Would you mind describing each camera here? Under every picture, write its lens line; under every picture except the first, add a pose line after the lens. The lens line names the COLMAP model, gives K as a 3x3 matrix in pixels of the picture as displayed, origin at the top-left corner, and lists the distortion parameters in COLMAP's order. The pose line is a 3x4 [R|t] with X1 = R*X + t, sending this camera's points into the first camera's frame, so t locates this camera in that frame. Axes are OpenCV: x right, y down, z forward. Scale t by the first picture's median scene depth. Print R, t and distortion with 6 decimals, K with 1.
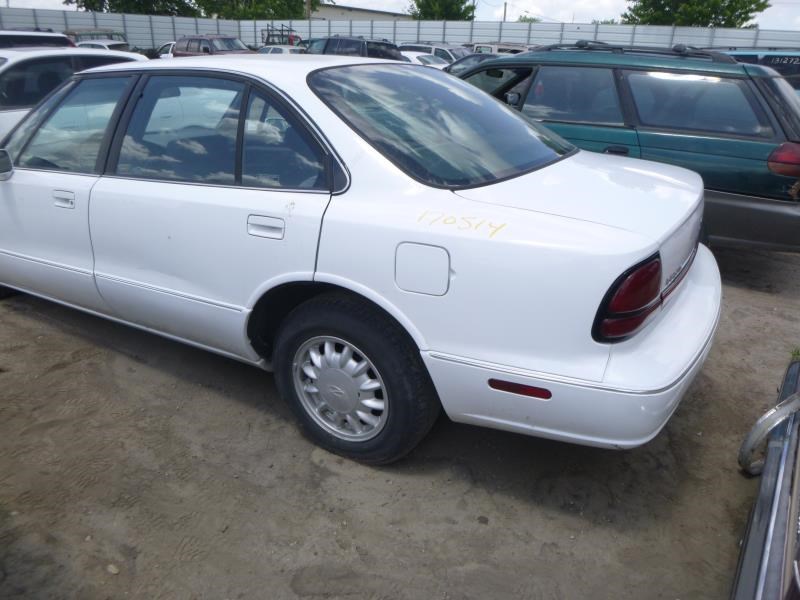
lens RADIAL K [[605.6, 0, 400.0], [0, 605.6, 300.0], [0, 0, 1]] dist [-0.011329, 0.001691]
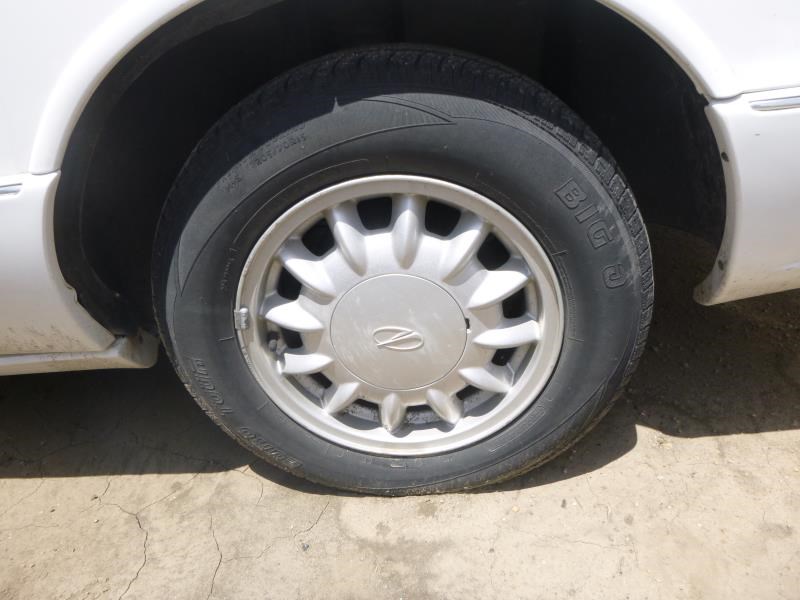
lens RADIAL K [[605.6, 0, 400.0], [0, 605.6, 300.0], [0, 0, 1]] dist [-0.011329, 0.001691]
pose [[0.878898, -0.304012, 0.367579, -0.224720], [0.277284, 0.952636, 0.124894, 0.082601], [-0.388138, -0.007845, 0.921568, 0.654320]]
